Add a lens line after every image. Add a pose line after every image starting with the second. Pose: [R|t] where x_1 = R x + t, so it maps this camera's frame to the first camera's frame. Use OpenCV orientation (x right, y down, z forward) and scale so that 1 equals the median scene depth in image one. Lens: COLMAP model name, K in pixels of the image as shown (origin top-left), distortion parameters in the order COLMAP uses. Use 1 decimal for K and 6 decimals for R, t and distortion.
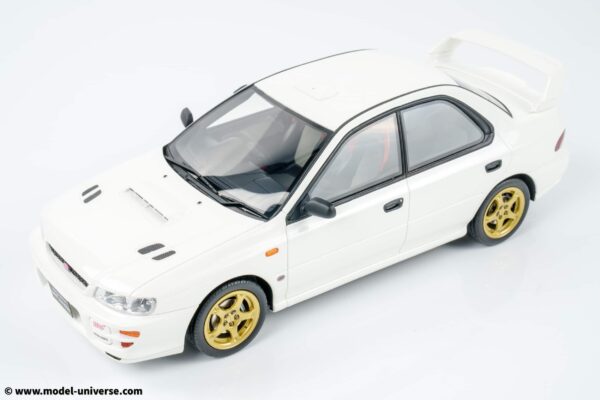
lens RADIAL K [[1045.3, 0, 295.4], [0, 1045.3, 205.3], [0, 0, 1]] dist [0.077667, 0.000000]
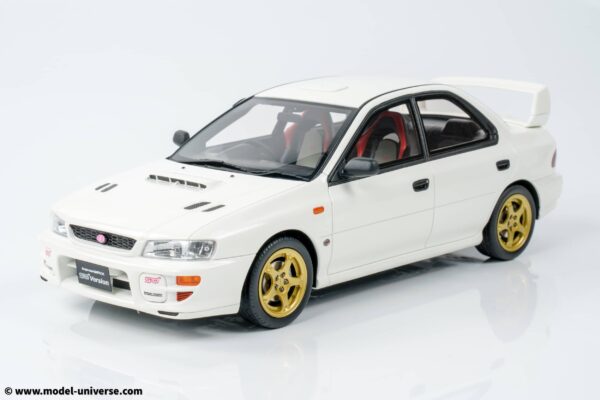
lens RADIAL K [[1355.7, 0, 300.3], [0, 1355.7, 199.3], [0, 0, 1]] dist [-0.029802, 0.000000]
pose [[0.981261, -0.040770, 0.188322, -0.265152], [0.095783, 0.951257, -0.293147, 0.387594], [-0.167191, 0.305692, 0.937336, -0.162667]]
